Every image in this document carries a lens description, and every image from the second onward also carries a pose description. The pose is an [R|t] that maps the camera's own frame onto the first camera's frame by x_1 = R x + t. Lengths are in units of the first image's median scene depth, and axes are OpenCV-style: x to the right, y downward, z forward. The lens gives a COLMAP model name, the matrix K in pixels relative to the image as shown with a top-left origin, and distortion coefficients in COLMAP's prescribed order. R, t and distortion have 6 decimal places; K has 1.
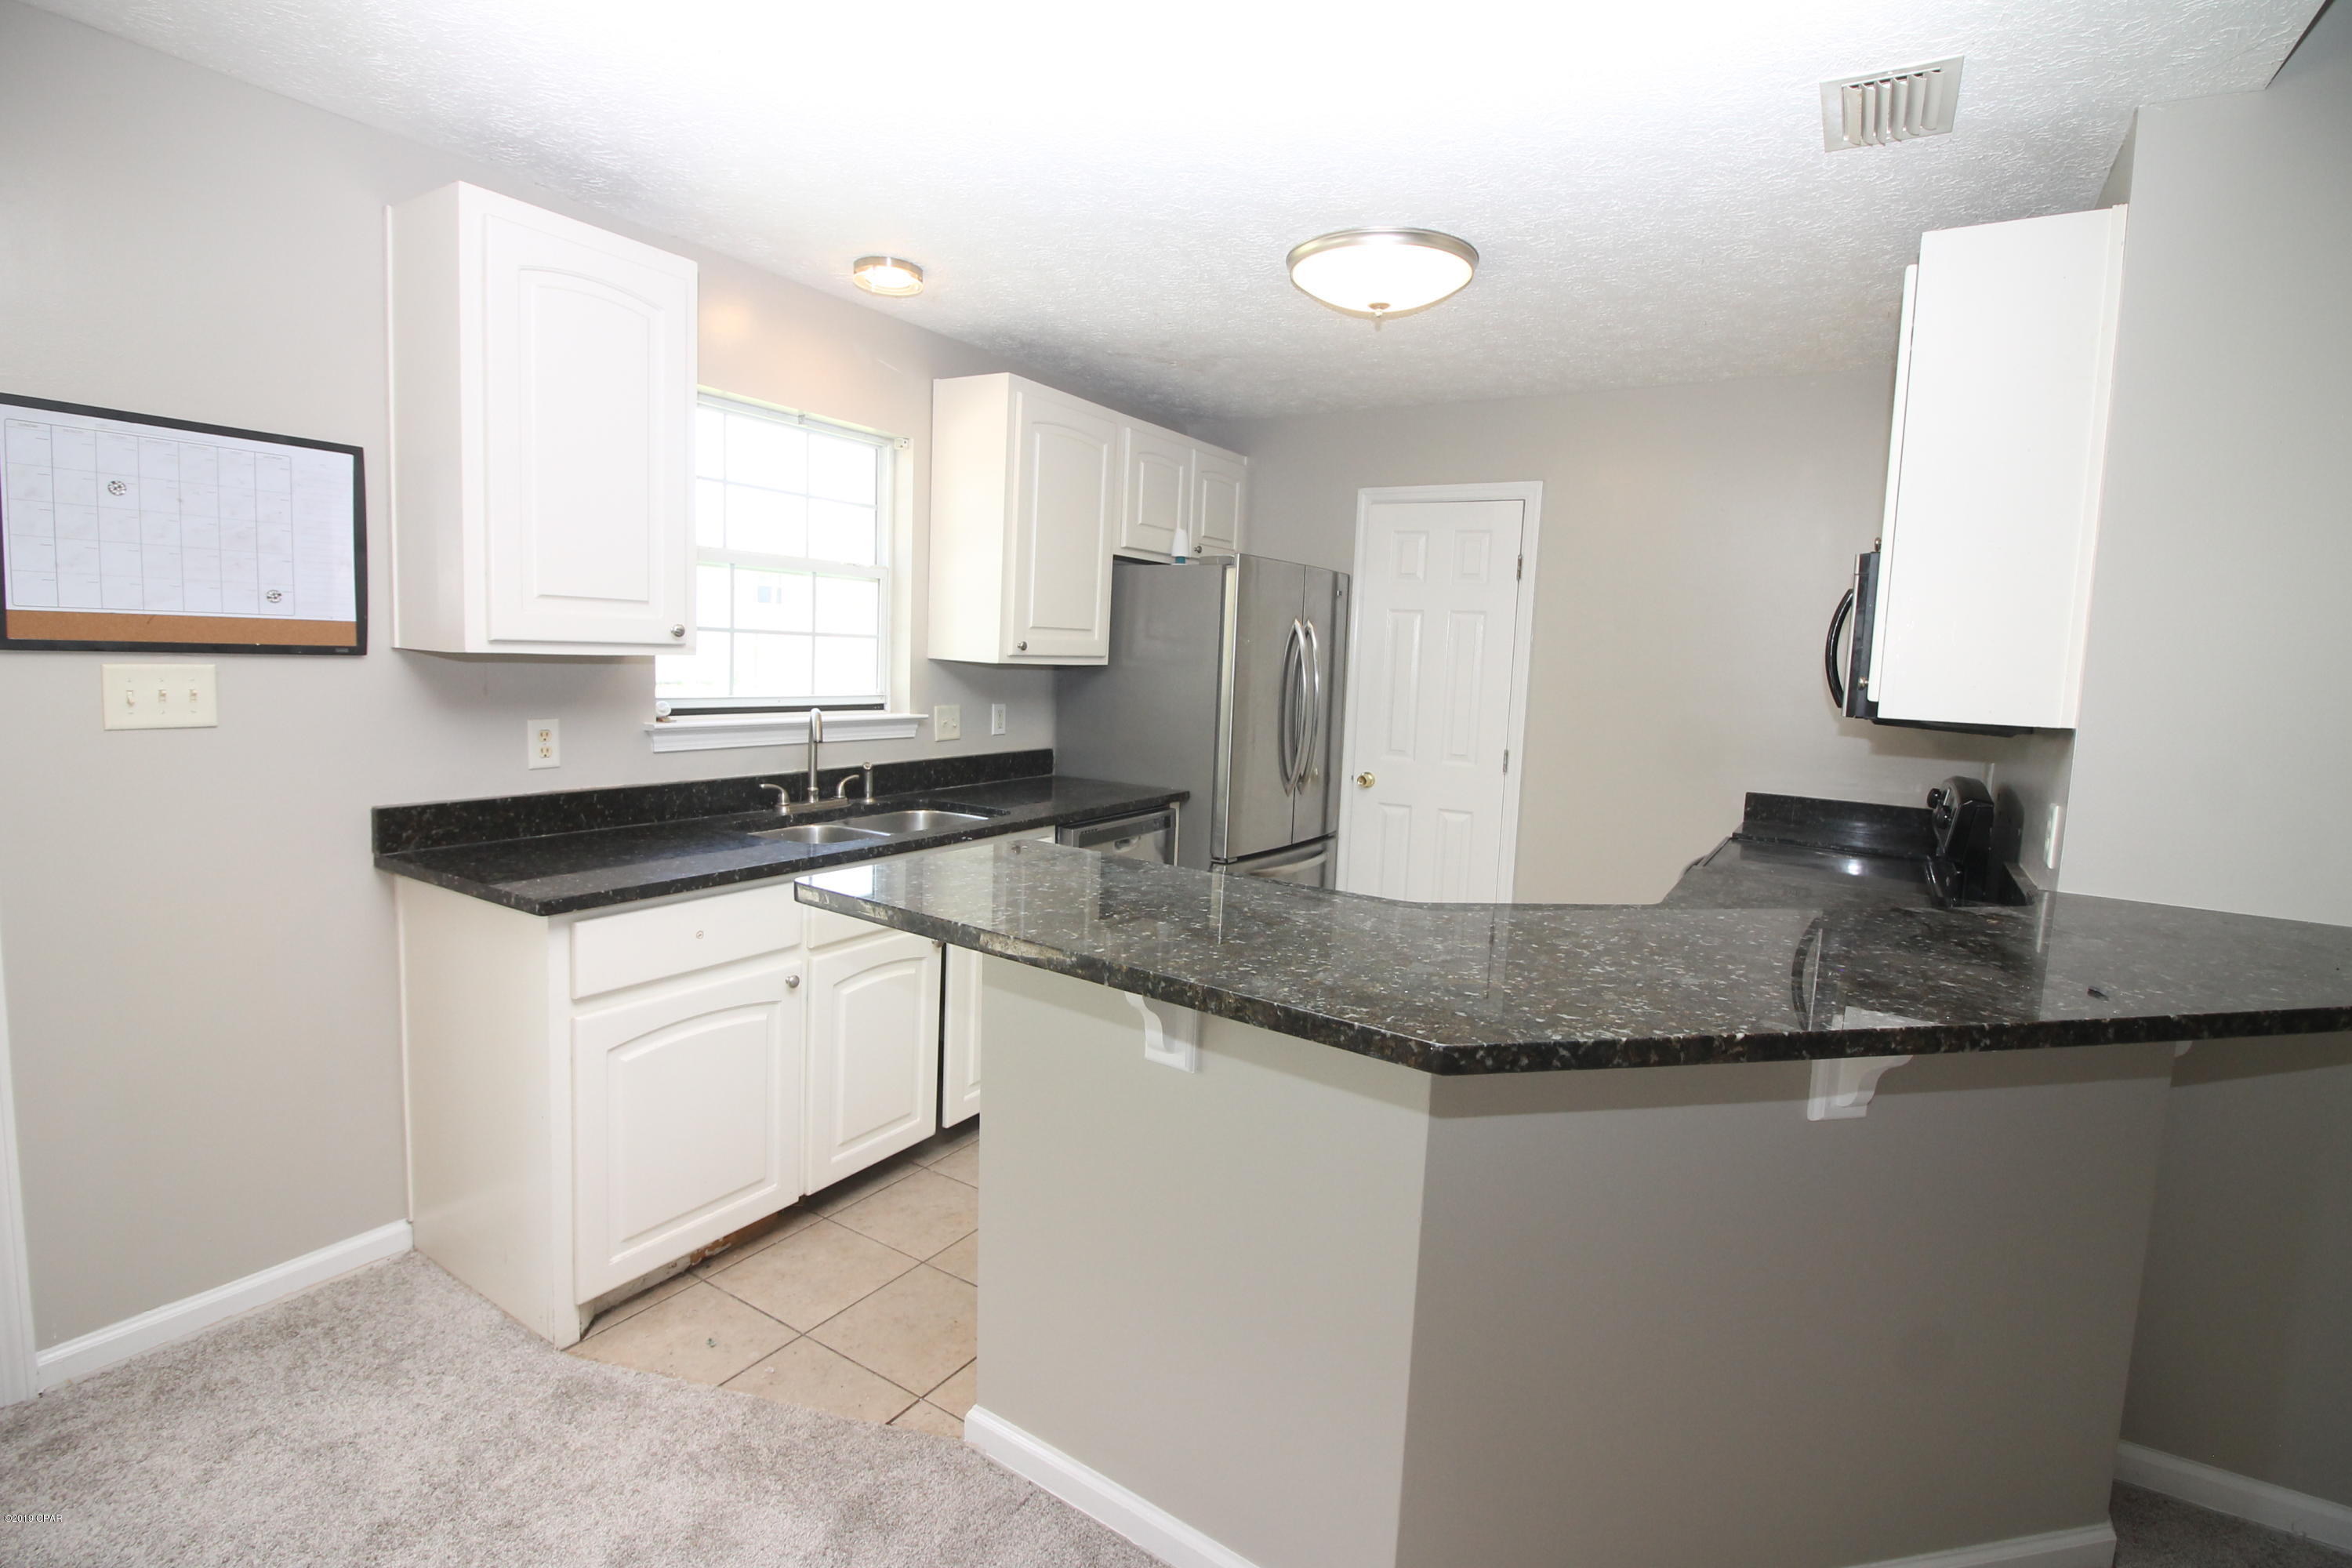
lens RADIAL K [[1089.2, 0, 1196.4], [0, 1089.2, 760.5], [0, 0, 1]] dist [-0.000670, -0.012764]
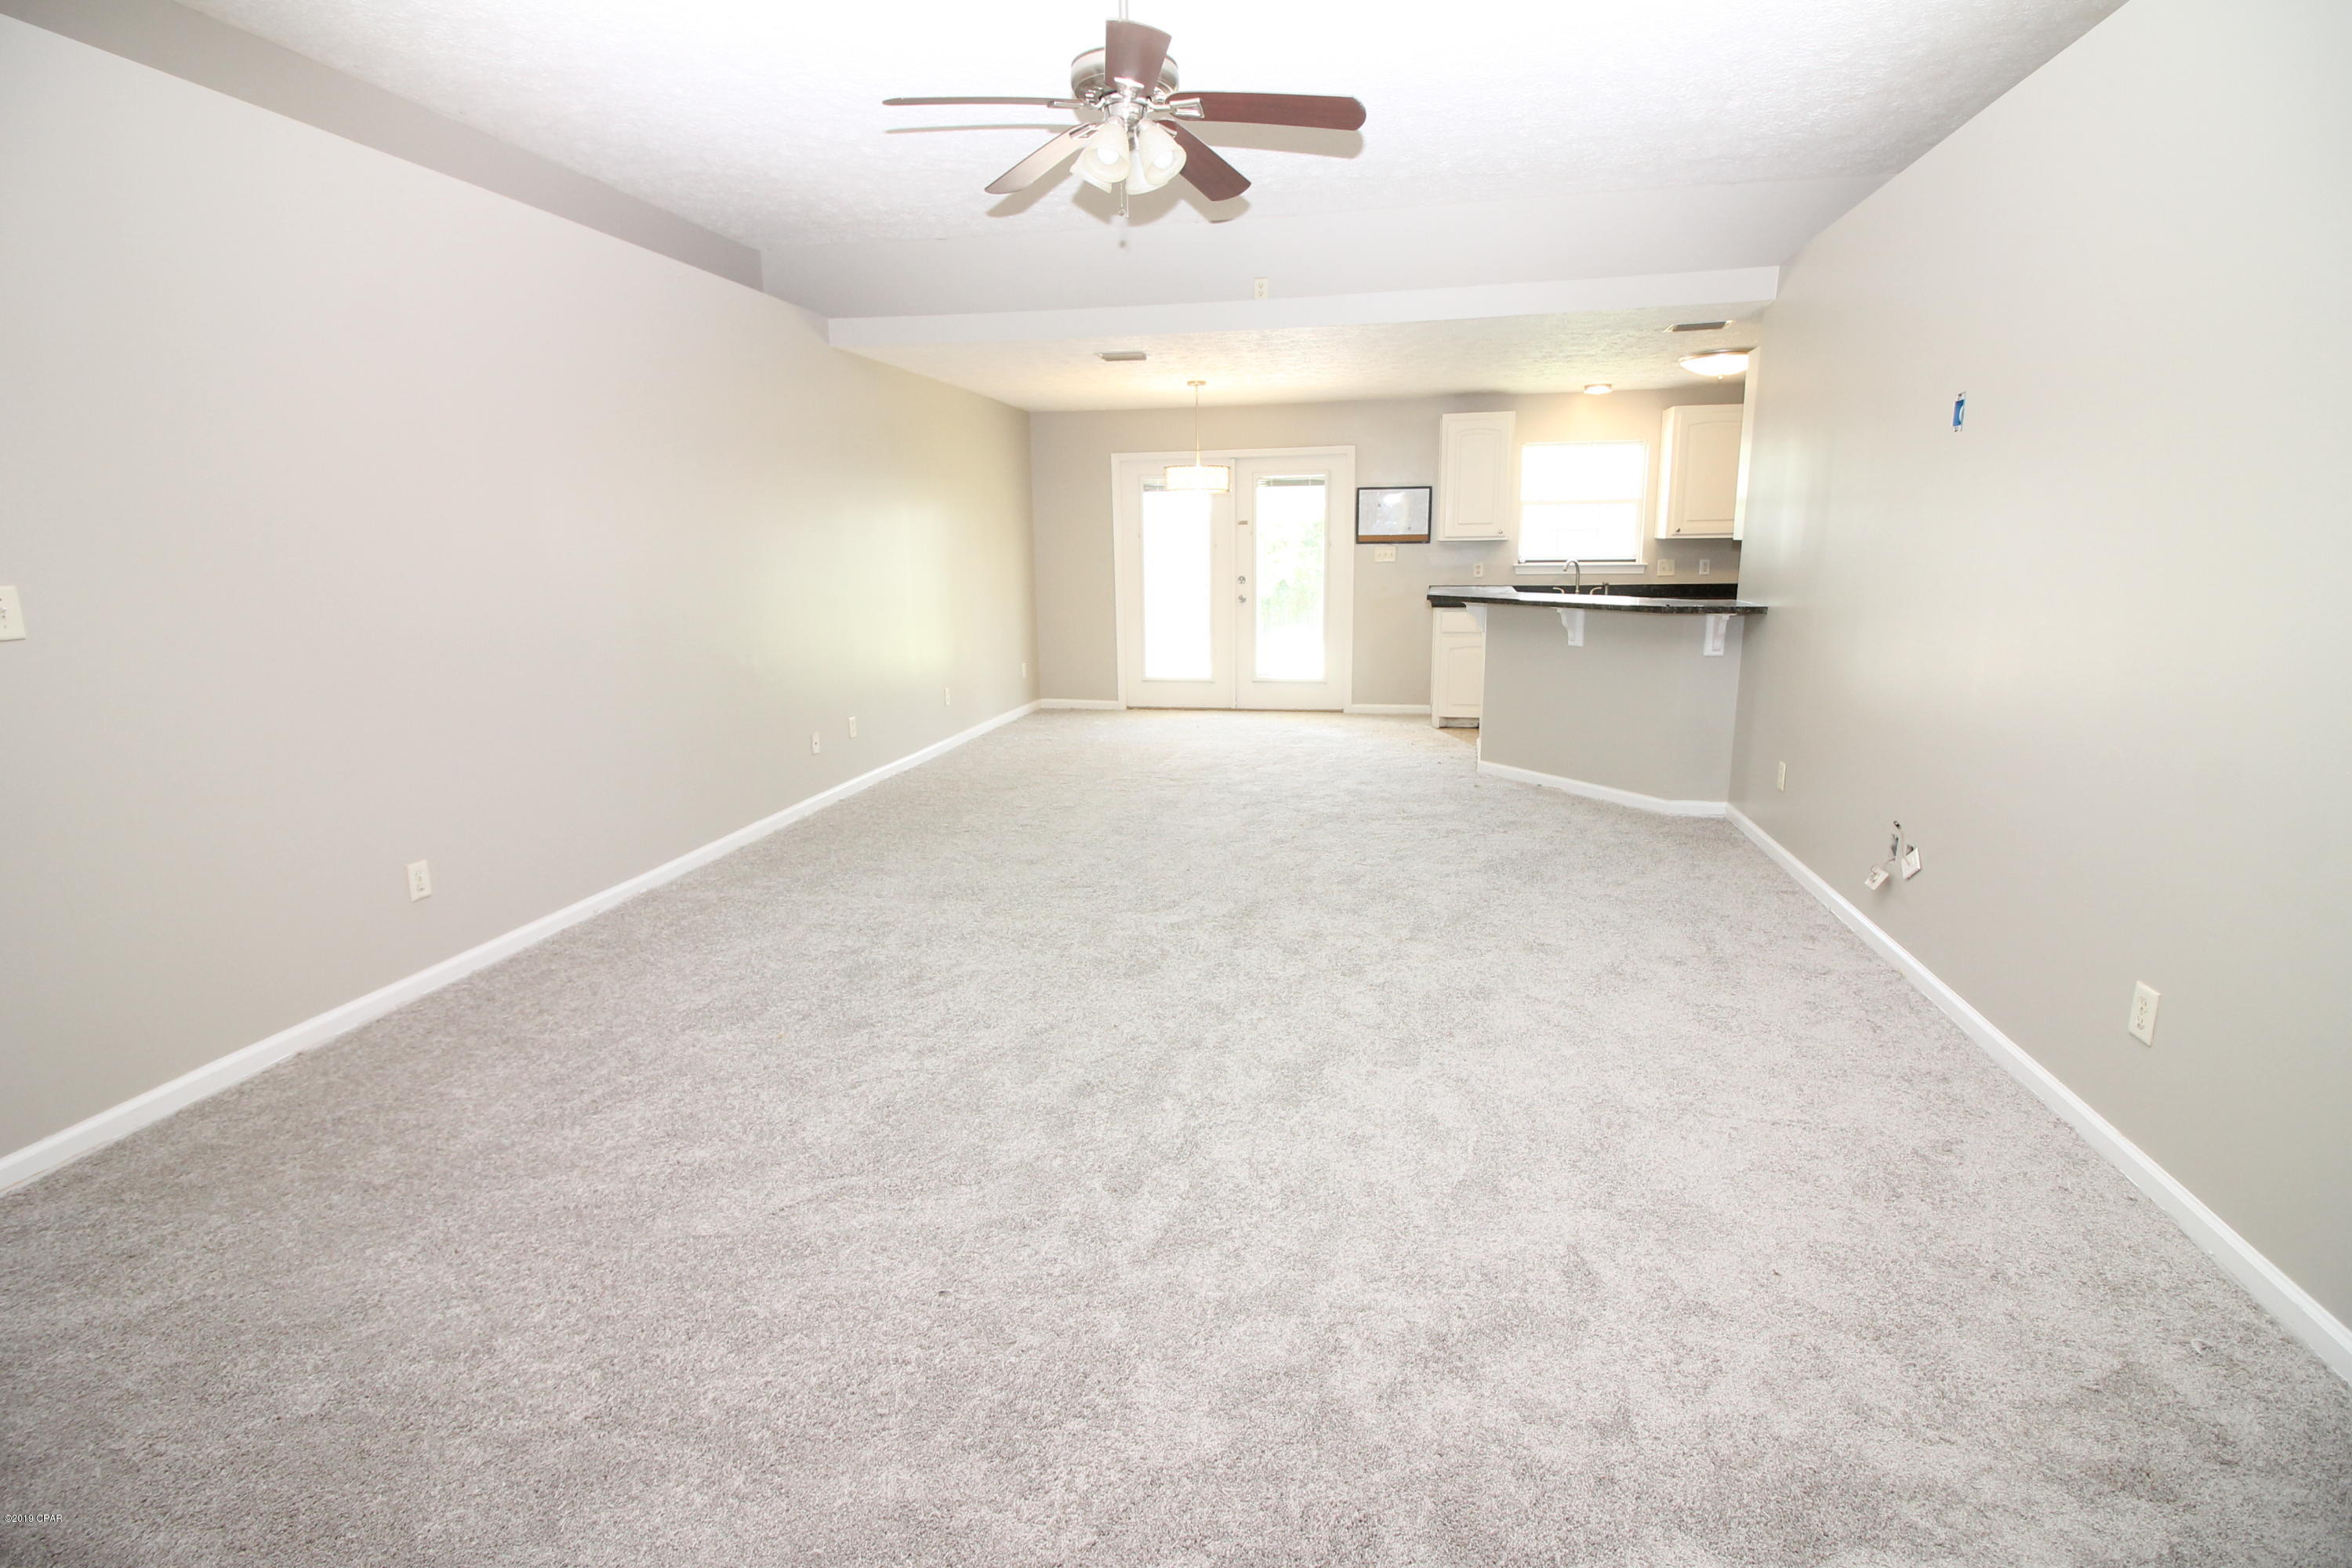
lens RADIAL K [[1089.2, 0, 1196.4], [0, 1089.2, 760.5], [0, 0, 1]] dist [-0.000670, -0.012764]
pose [[0.412876, 0.138539, -0.900189, 1.441450], [-0.062446, 0.990344, 0.123772, 0.138691], [0.908644, 0.005110, 0.417540, -0.764690]]
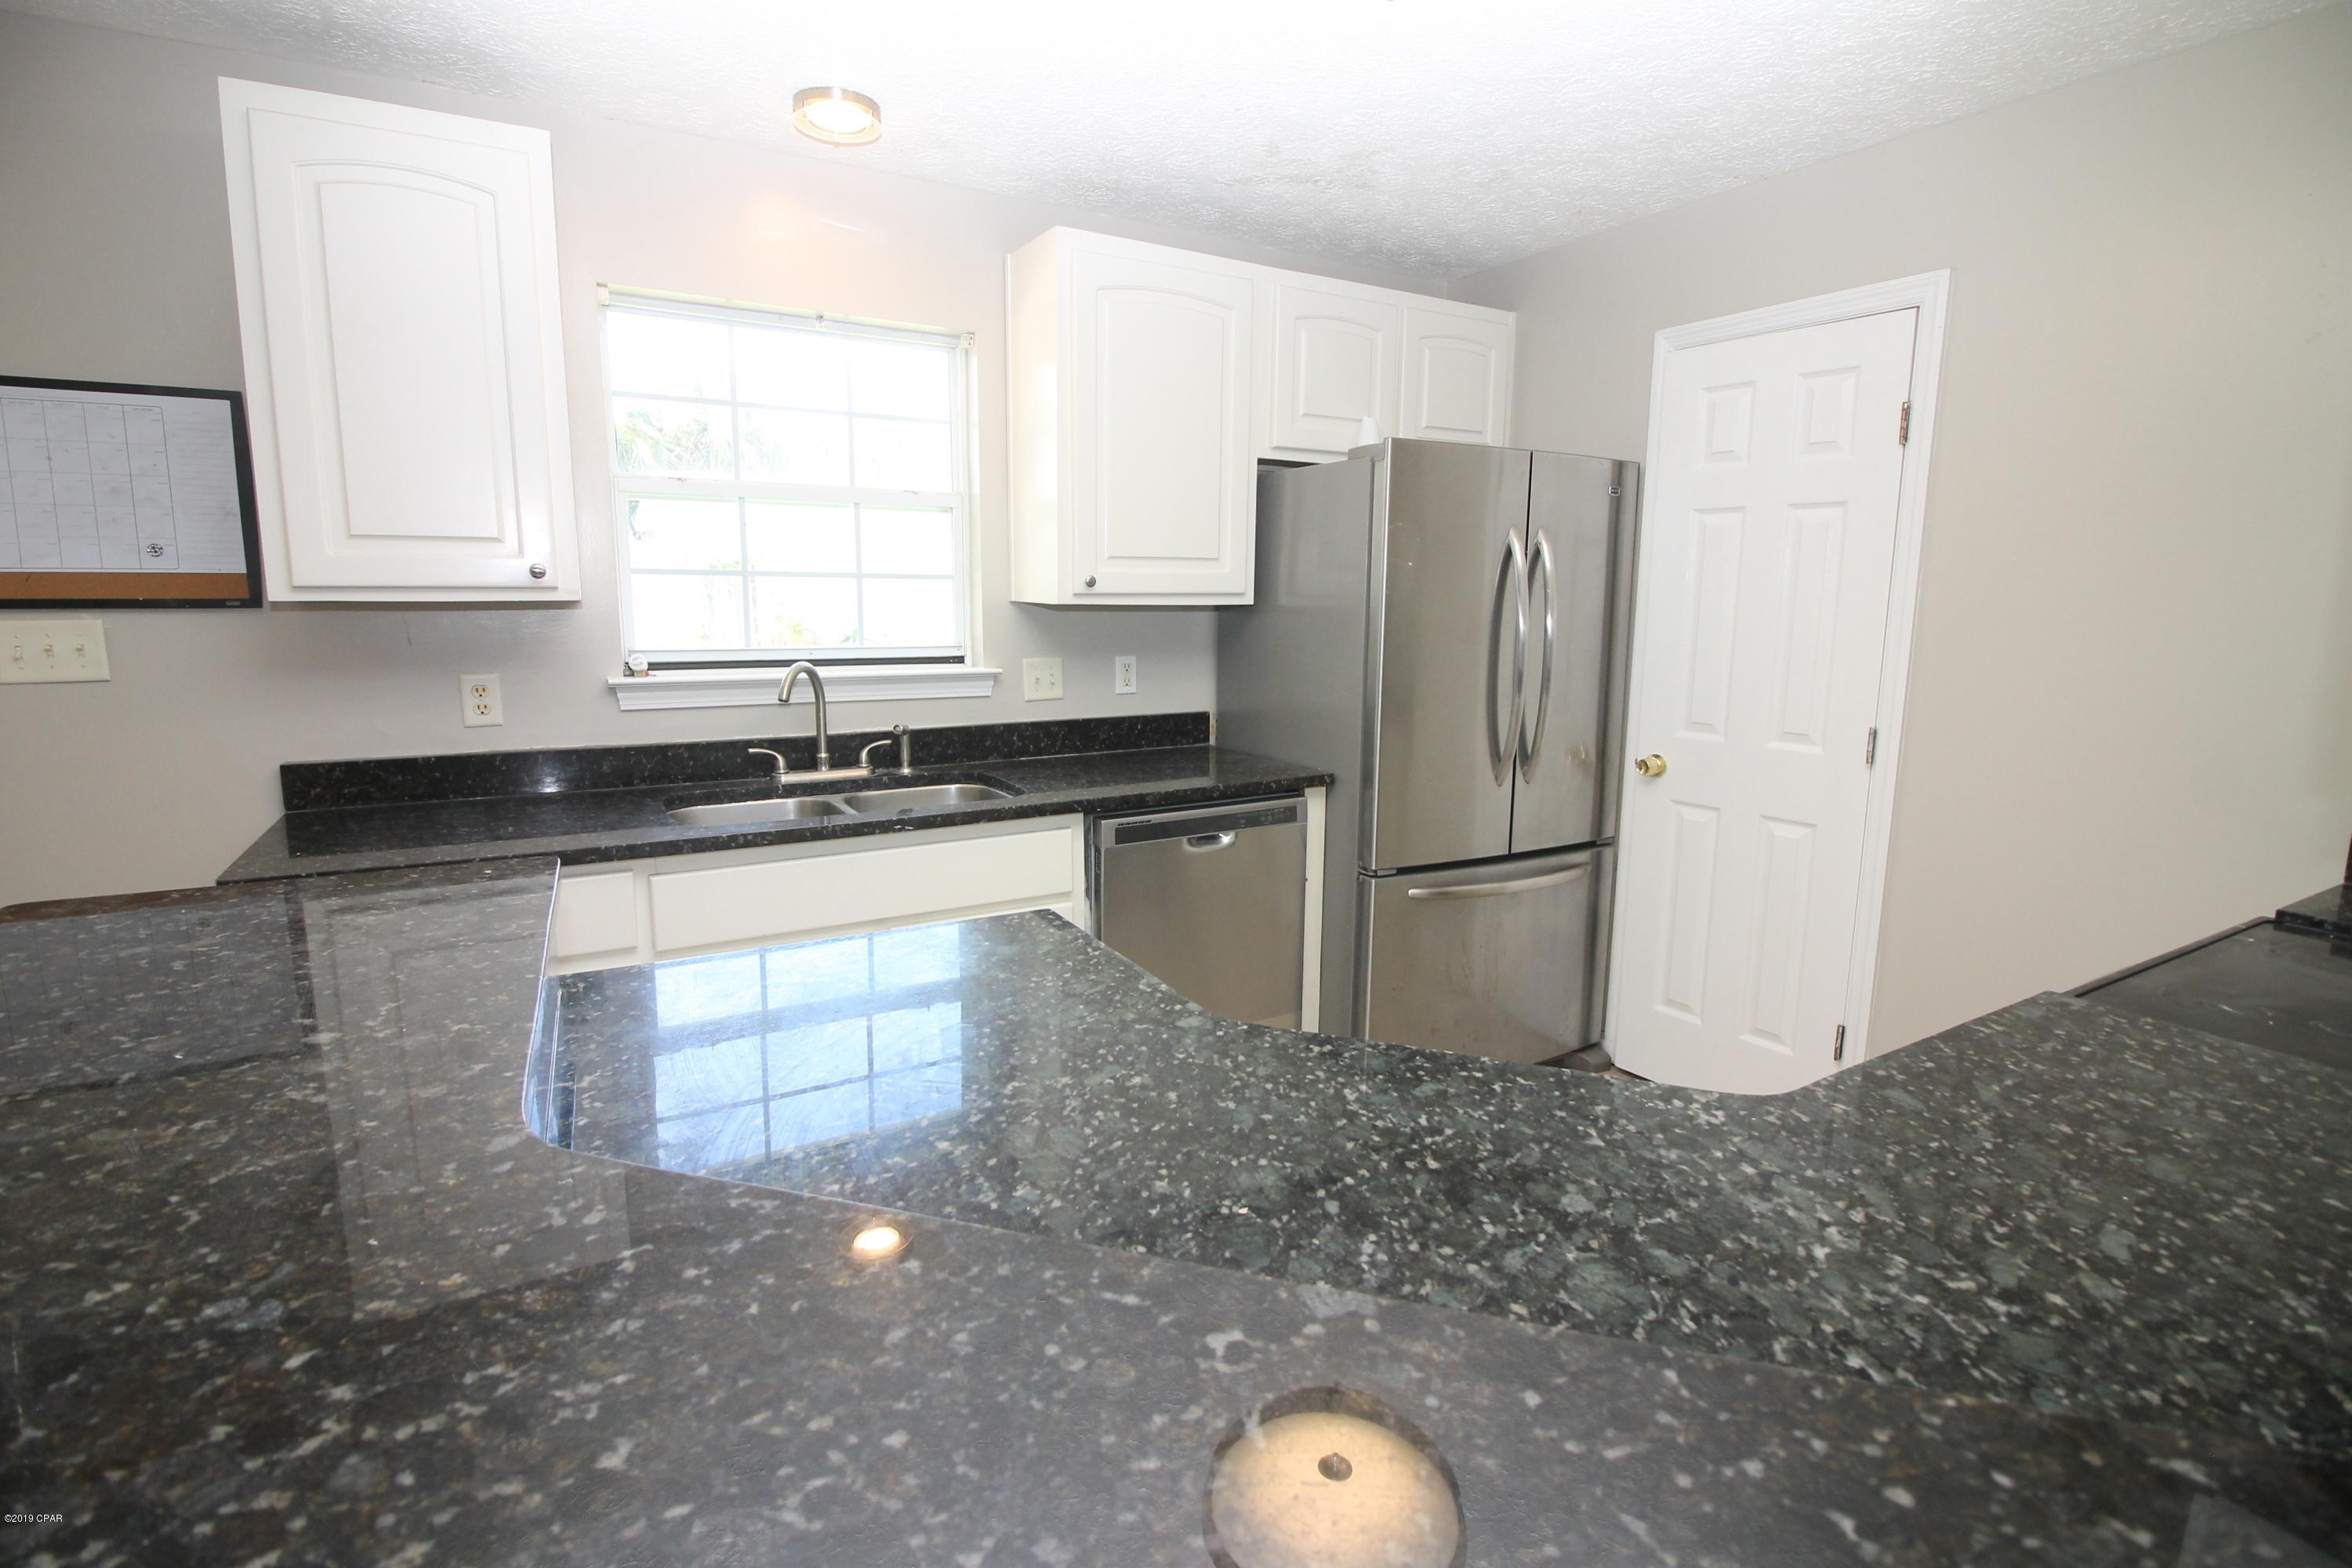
lens RADIAL K [[1089.2, 0, 1196.4], [0, 1089.2, 760.5], [0, 0, 1]] dist [-0.000670, -0.012764]
pose [[0.884633, 0.040131, -0.464557, 0.277778], [-0.020593, 0.998680, 0.047057, -0.014739], [0.465832, -0.032062, 0.884292, 0.336751]]
